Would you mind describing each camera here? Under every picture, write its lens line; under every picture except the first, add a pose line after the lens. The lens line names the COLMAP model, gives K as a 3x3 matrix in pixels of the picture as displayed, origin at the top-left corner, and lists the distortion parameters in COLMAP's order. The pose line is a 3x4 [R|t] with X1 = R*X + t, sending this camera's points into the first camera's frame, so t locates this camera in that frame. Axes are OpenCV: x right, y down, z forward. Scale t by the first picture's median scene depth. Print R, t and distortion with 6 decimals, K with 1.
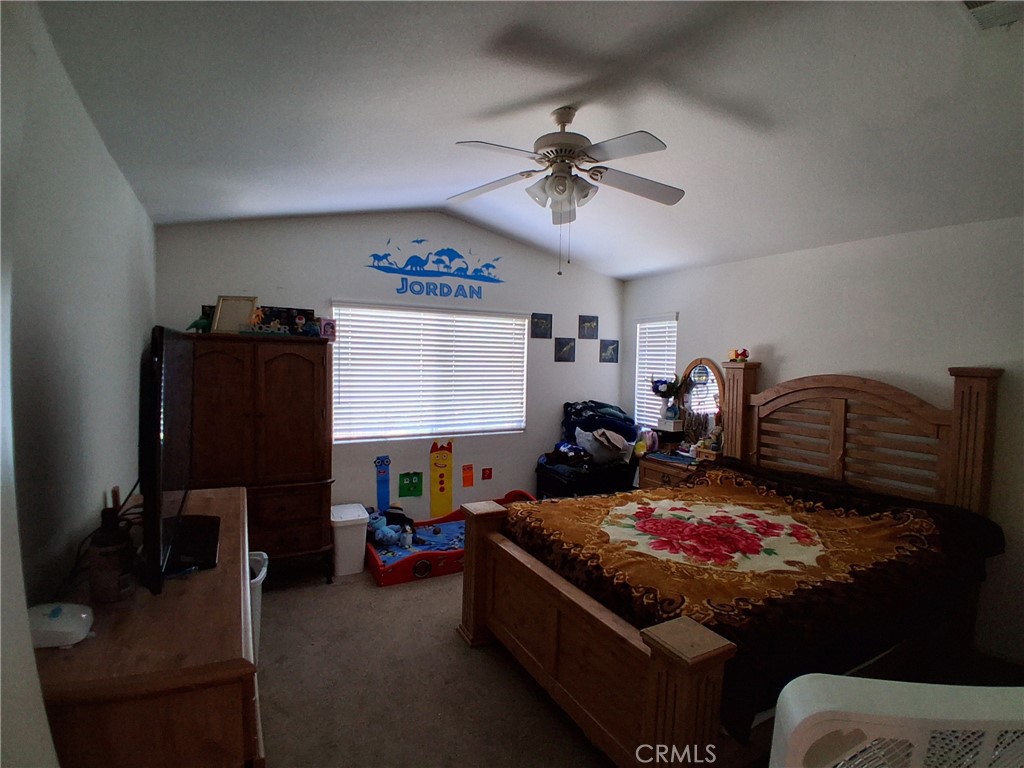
lens RADIAL K [[508.4, 0, 512.0], [0, 508.4, 384.0], [0, 0, 1]] dist [0.011806, -0.051352]
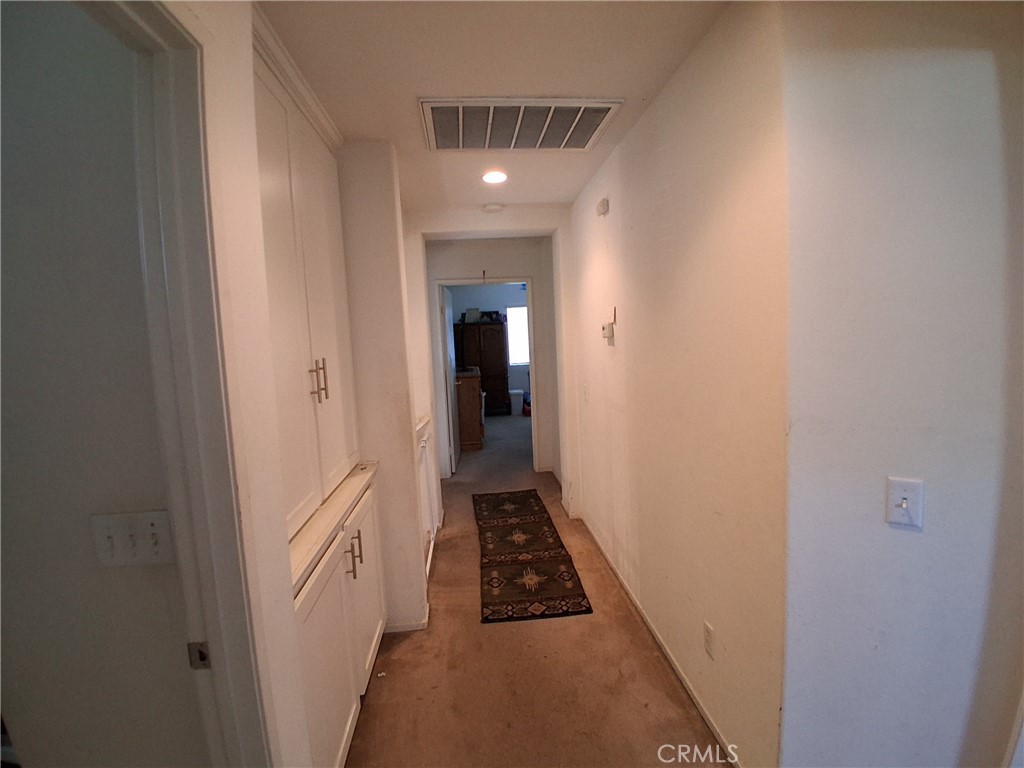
lens RADIAL K [[508.4, 0, 512.0], [0, 508.4, 384.0], [0, 0, 1]] dist [0.011806, -0.051352]
pose [[0.916477, -0.025723, -0.399259, 0.723045], [0.047576, 0.997857, 0.044920, 0.117185], [0.397248, -0.060163, 0.915737, -1.419230]]
